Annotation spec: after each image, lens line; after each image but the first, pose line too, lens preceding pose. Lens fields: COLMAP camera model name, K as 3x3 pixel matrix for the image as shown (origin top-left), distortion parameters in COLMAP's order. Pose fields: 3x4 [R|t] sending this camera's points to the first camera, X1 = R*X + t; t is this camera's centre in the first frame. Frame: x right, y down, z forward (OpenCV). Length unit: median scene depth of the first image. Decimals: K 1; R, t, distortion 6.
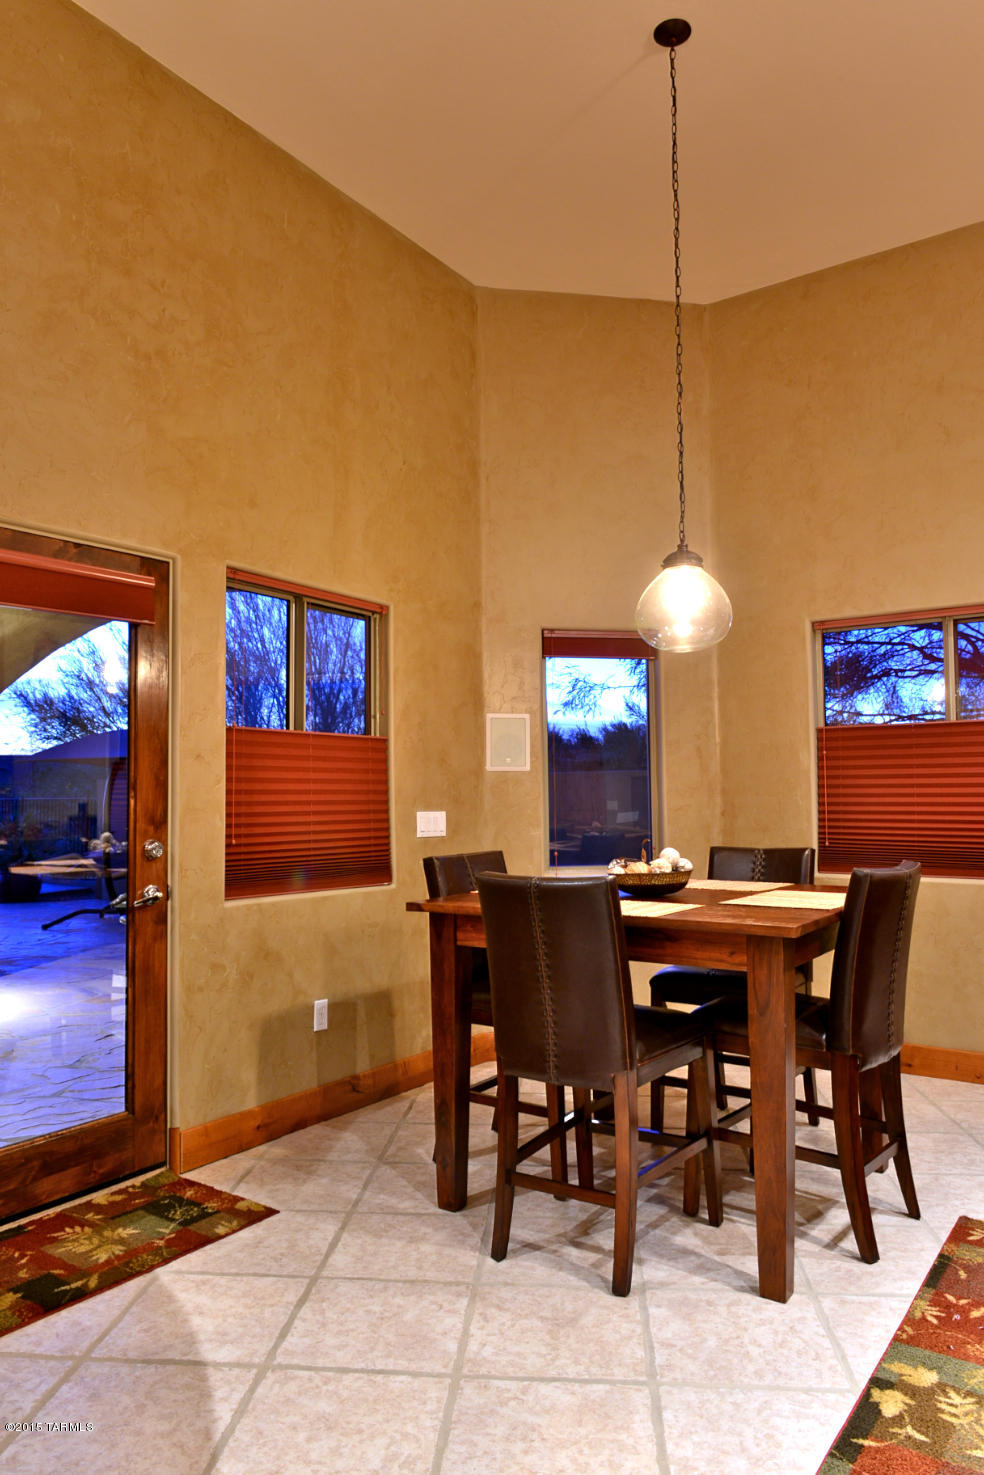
lens RADIAL K [[1005.8, 0, 495.3], [0, 1005.8, 738.7], [0, 0, 1]] dist [-0.017310, 0.000167]
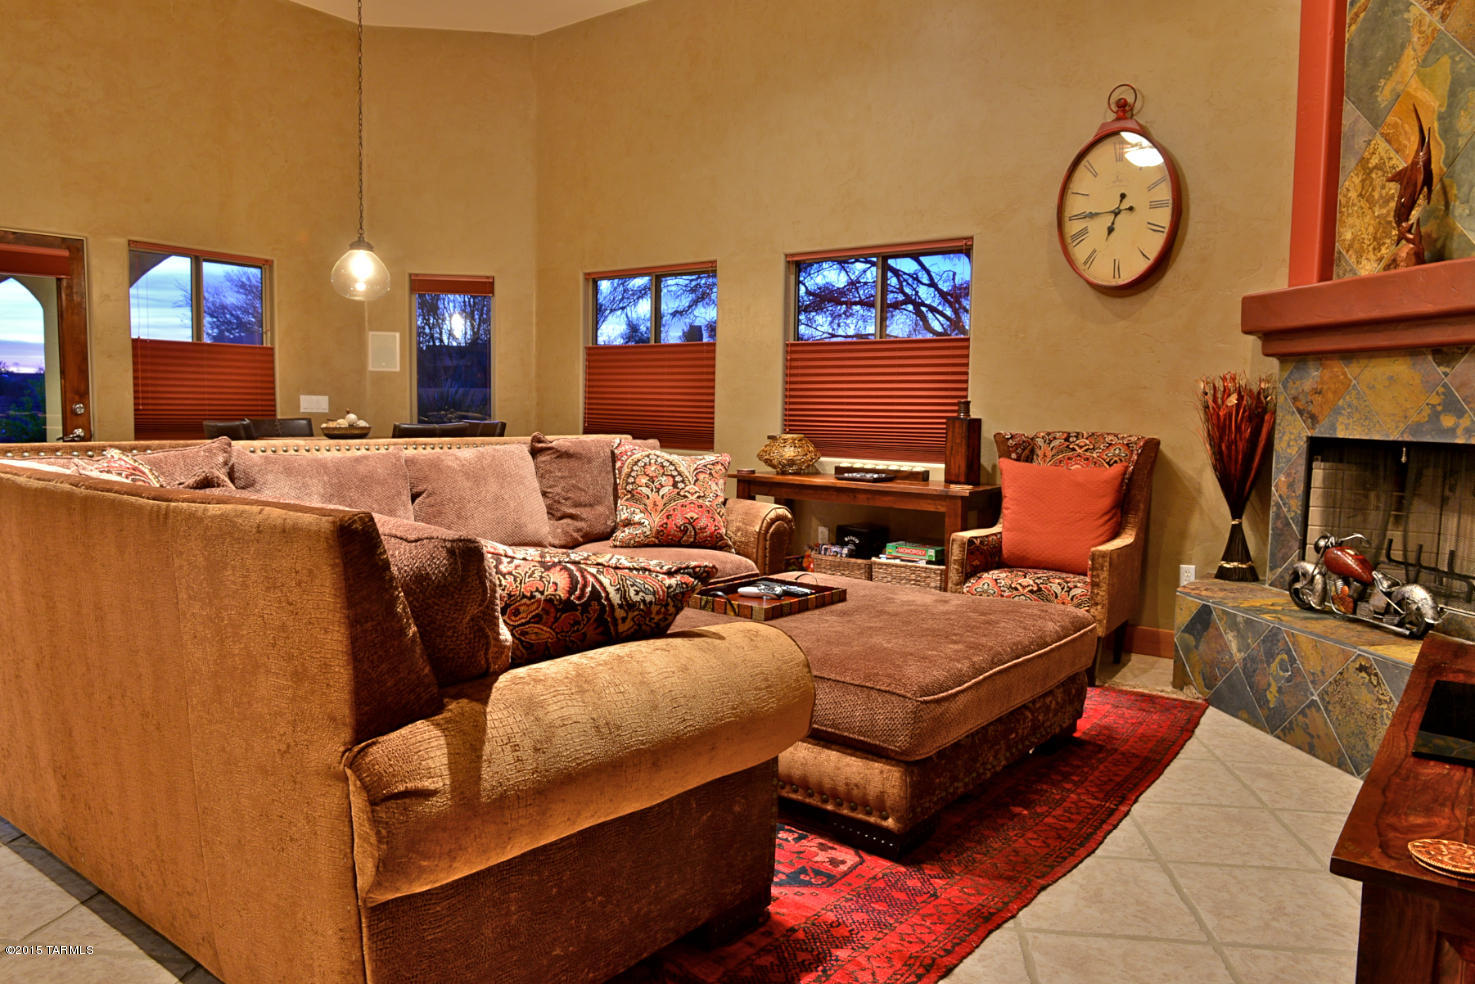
lens RADIAL K [[1005.8, 0, 730.7], [0, 1005.8, 492.2], [0, 0, 1]] dist [-0.017310, 0.000167]
pose [[0.999044, 0.029063, -0.032643, 0.656622], [-0.024124, 0.989481, 0.142636, -0.016728], [0.036445, -0.141712, 0.989237, -0.538706]]
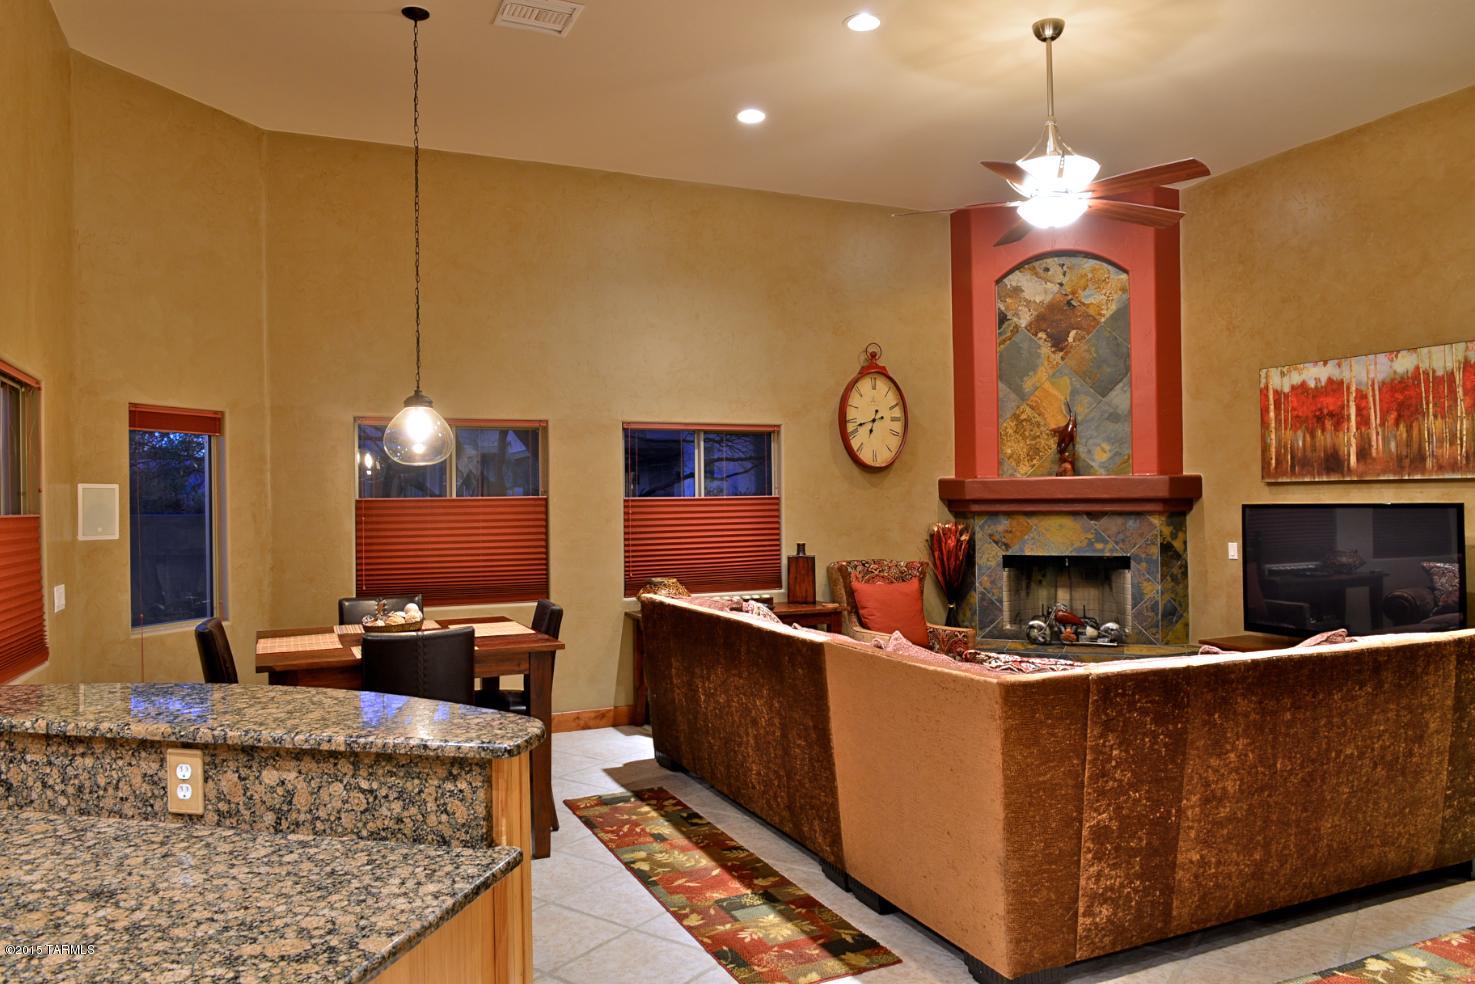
lens RADIAL K [[1005.8, 0, 731.2], [0, 1005.8, 496.0], [0, 0, 1]] dist [-0.017310, 0.000167]
pose [[0.517180, 0.004230, 0.855866, -0.598318], [-0.040917, 0.998967, 0.019788, -0.067605], [-0.854898, -0.045253, 0.516819, -0.090275]]
